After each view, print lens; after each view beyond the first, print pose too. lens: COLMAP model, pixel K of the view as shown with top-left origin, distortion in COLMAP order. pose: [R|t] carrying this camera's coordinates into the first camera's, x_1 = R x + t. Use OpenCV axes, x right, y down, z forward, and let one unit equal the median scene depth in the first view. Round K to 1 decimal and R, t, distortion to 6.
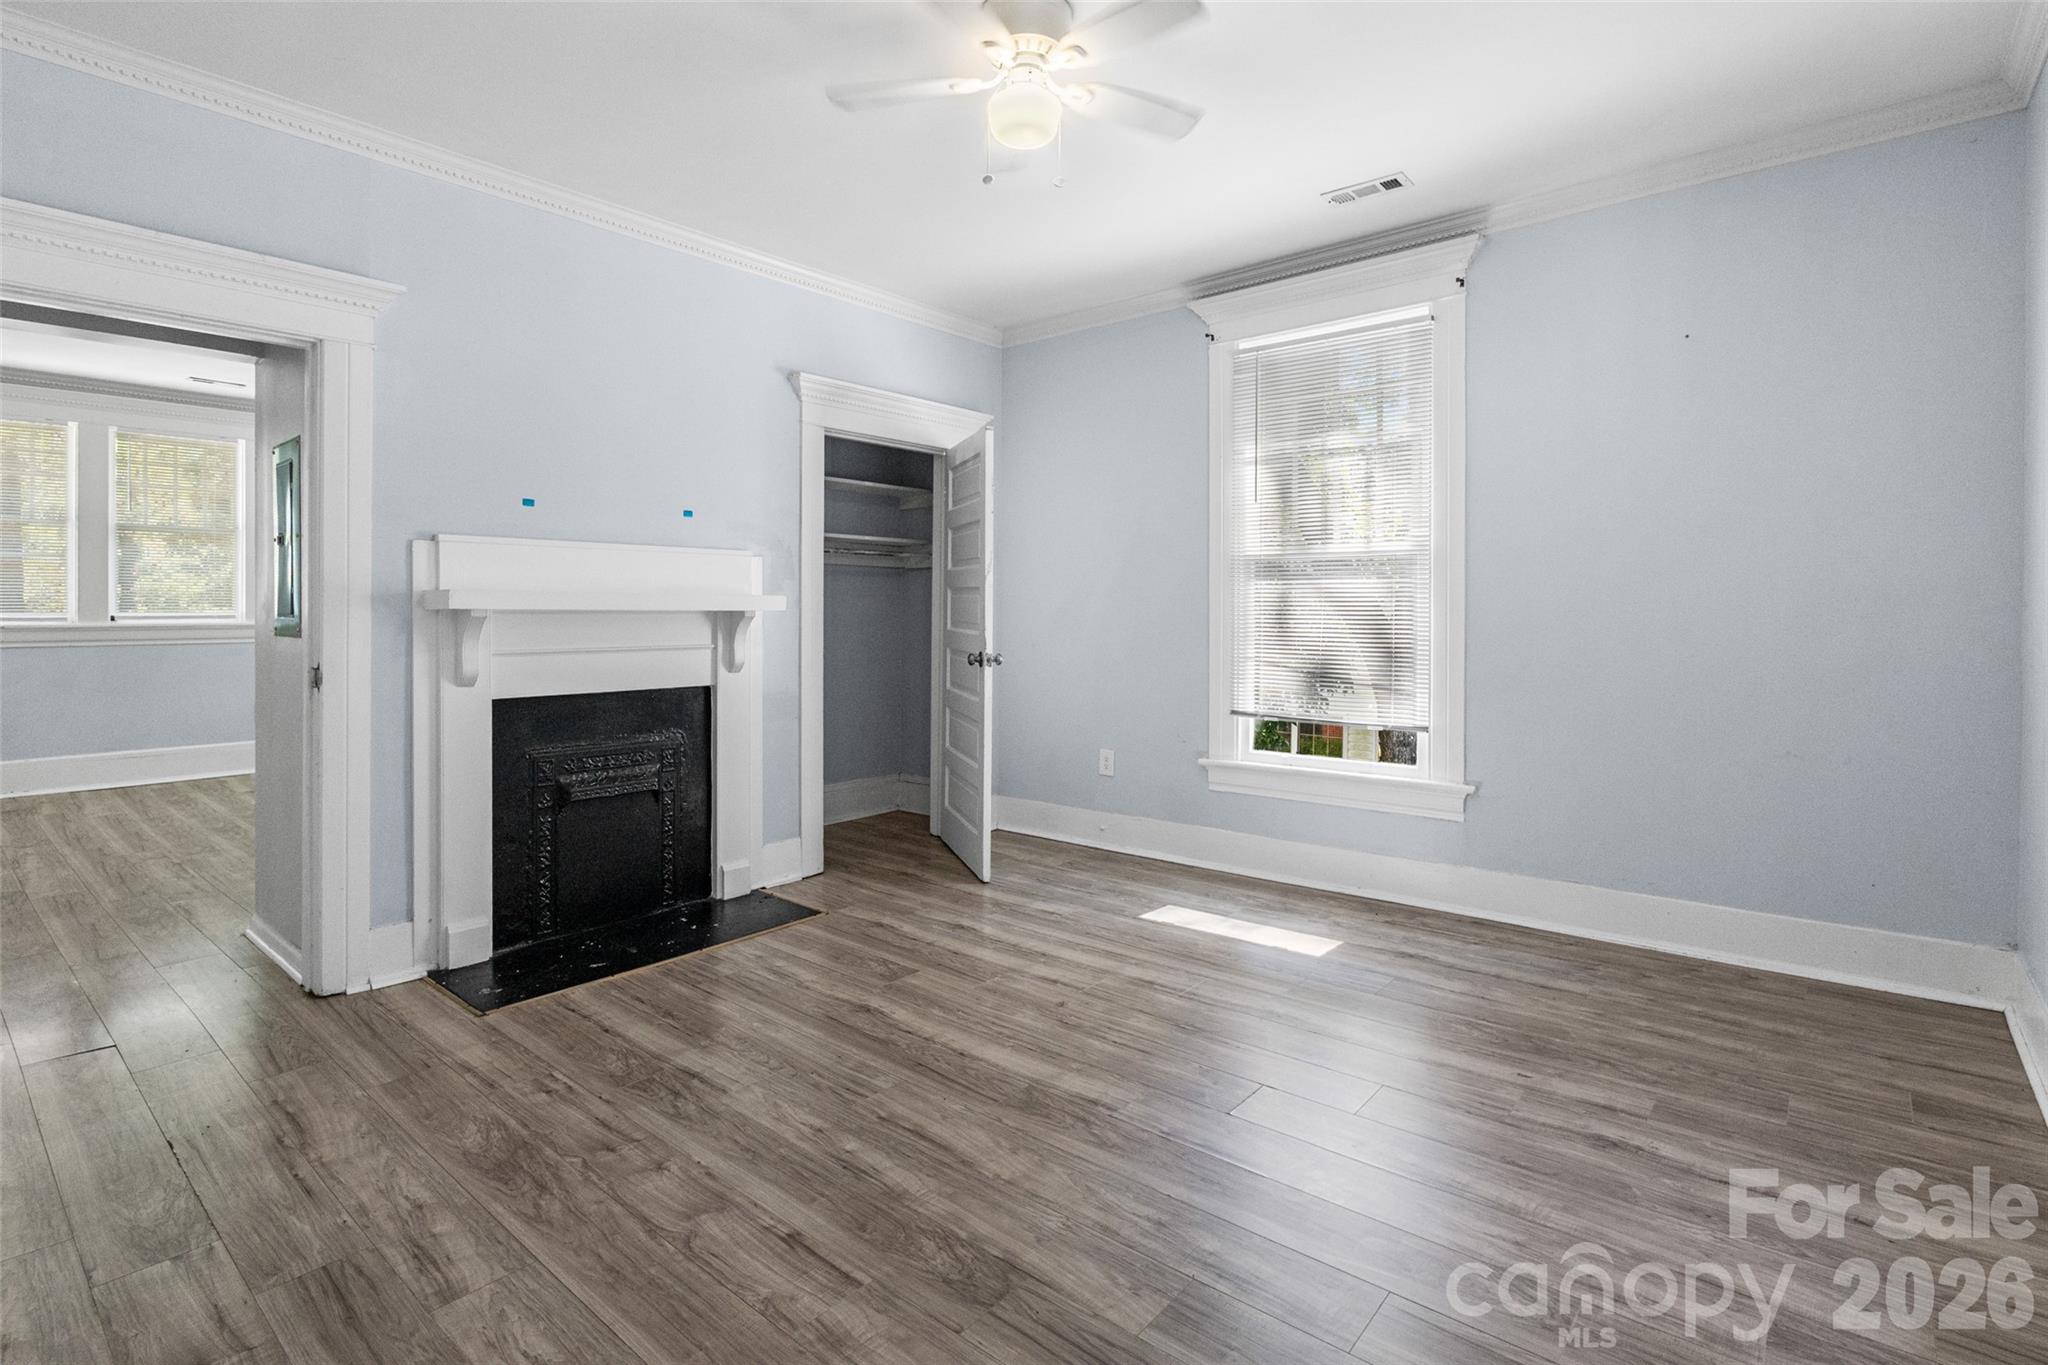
lens RADIAL K [[983.1, 0, 1021.9], [0, 983.1, 626.5], [0, 0, 1]] dist [-0.004809, -0.000502]
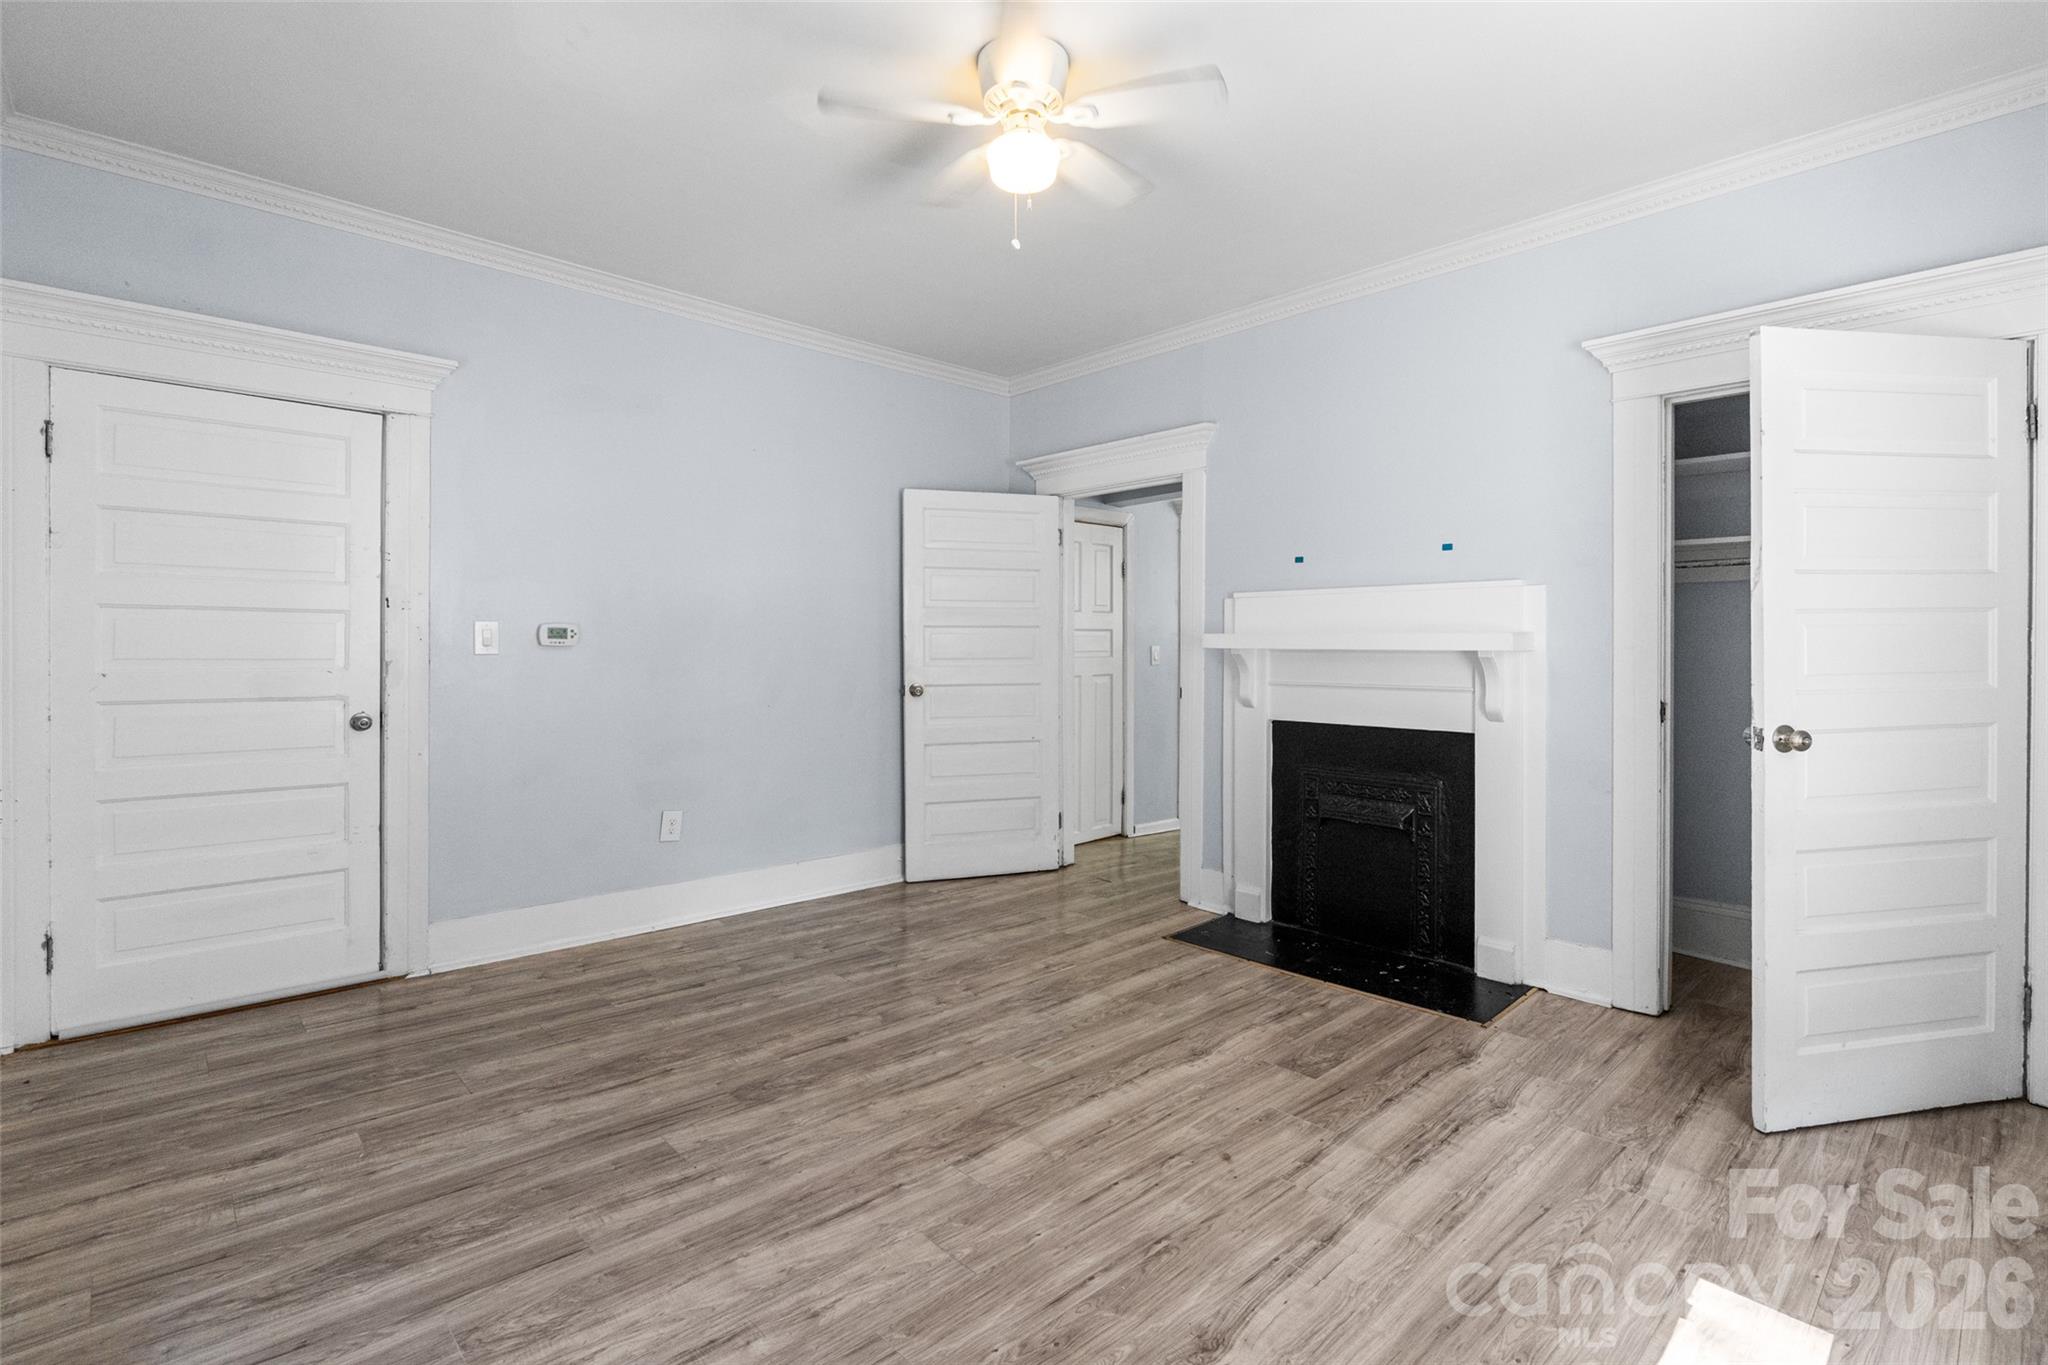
lens RADIAL K [[965.0, 0, 1024.8], [0, 965.0, 640.1], [0, 0, 1]] dist [-0.008460, 0.000051]
pose [[-0.119272, -0.009007, -0.992821, 0.878687], [-0.017745, 0.999818, -0.006939, -0.016926], [0.992703, 0.016790, -0.119410, 0.995570]]
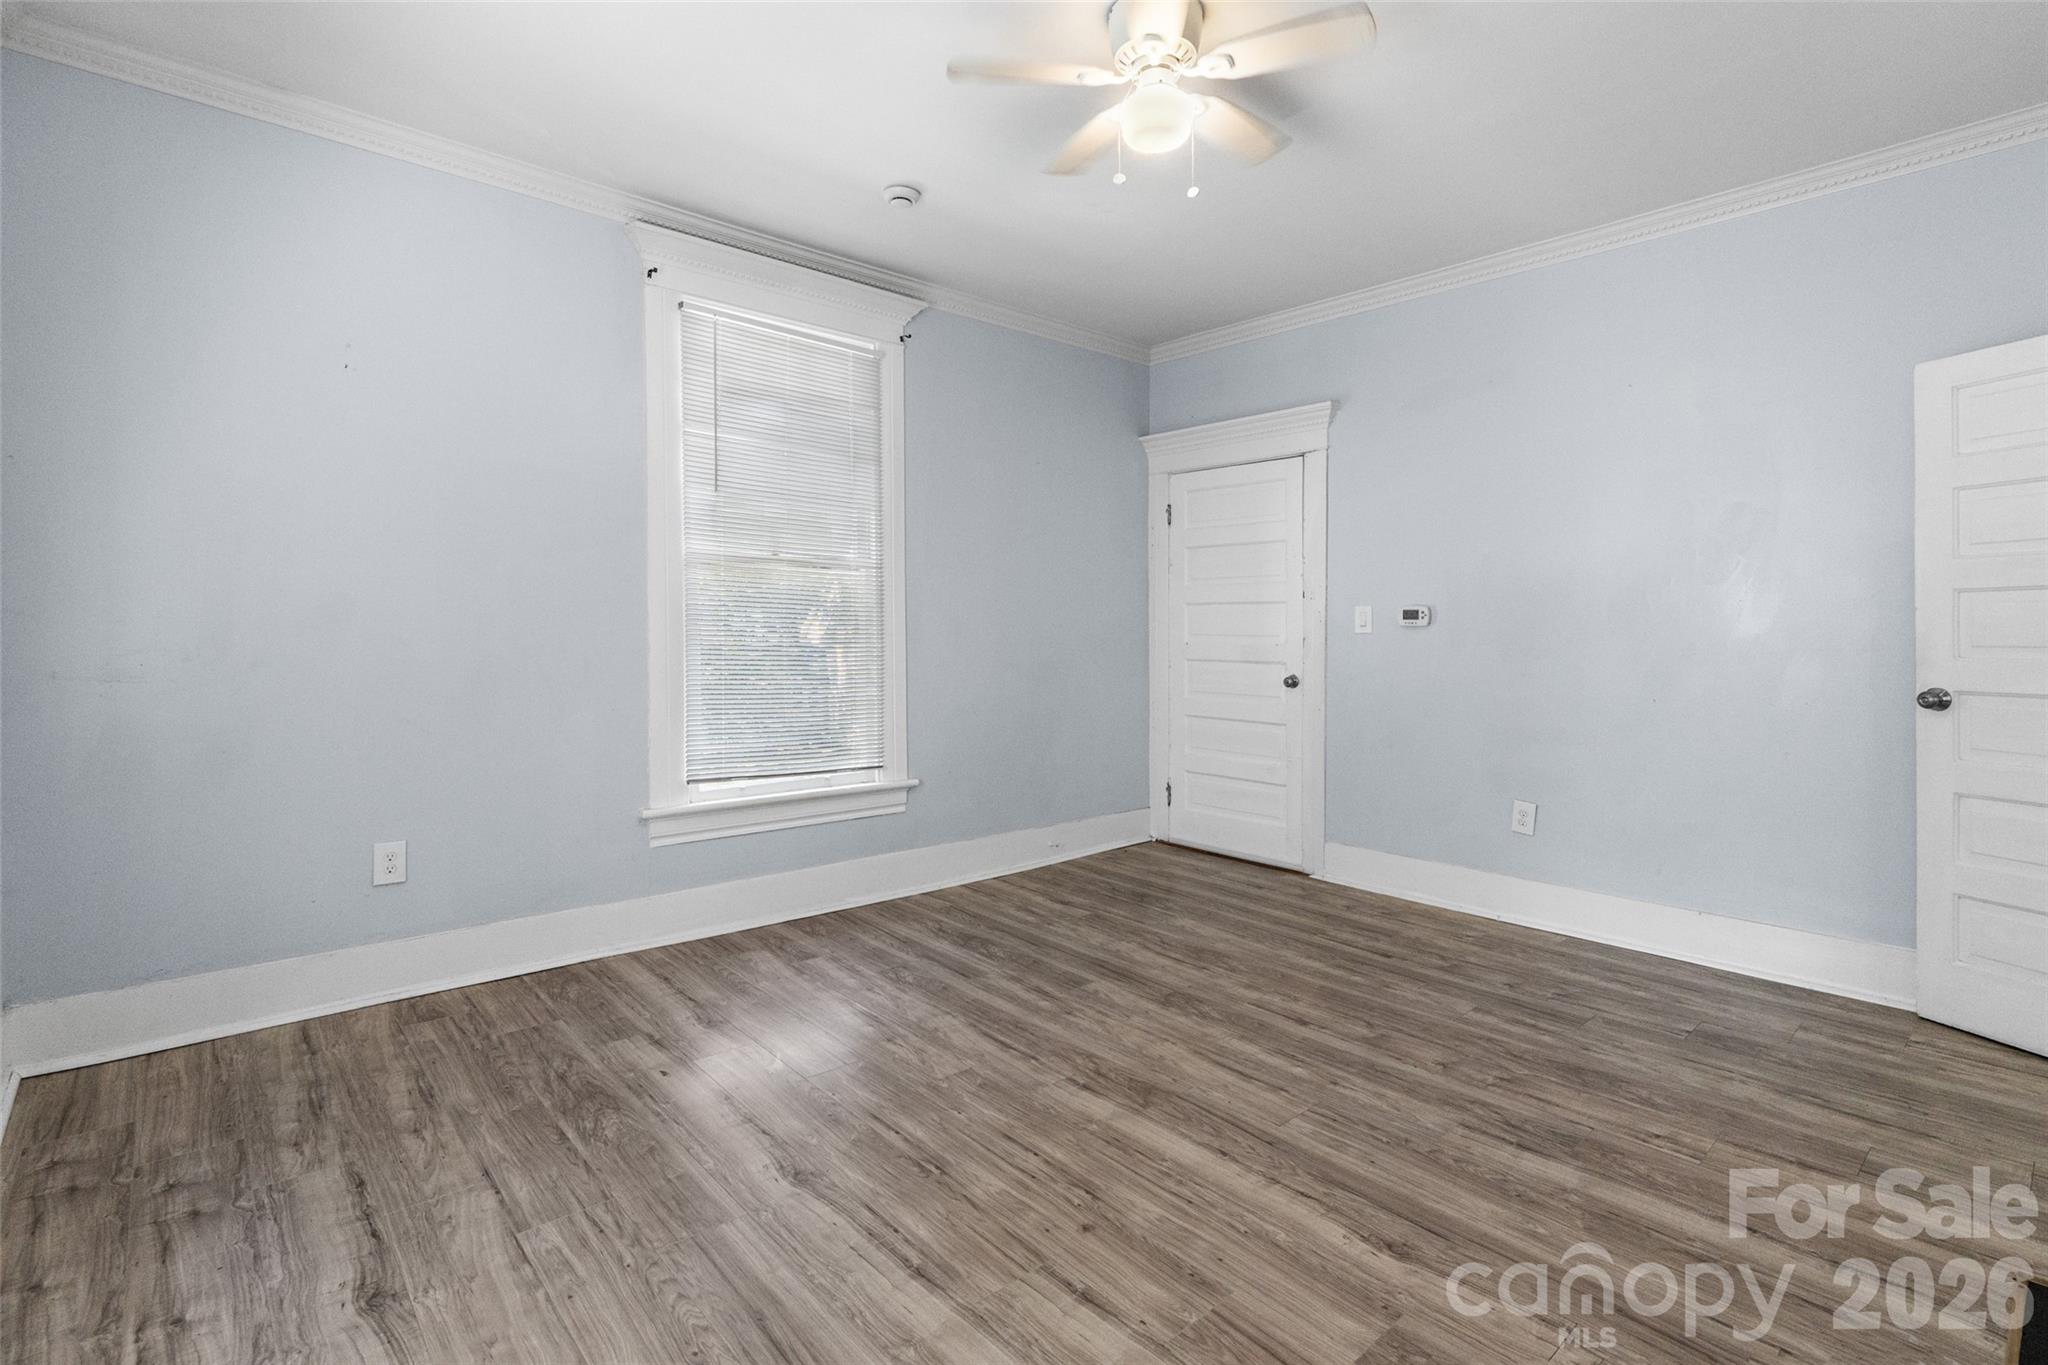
lens RADIAL K [[965.0, 0, 1024.8], [0, 965.0, 640.1], [0, 0, 1]] dist [-0.008460, 0.000051]
pose [[-0.988421, -0.006052, 0.151615, -0.014333], [-0.001984, 0.999634, 0.026970, -0.024361], [-0.151723, 0.026357, -0.988072, 1.749075]]
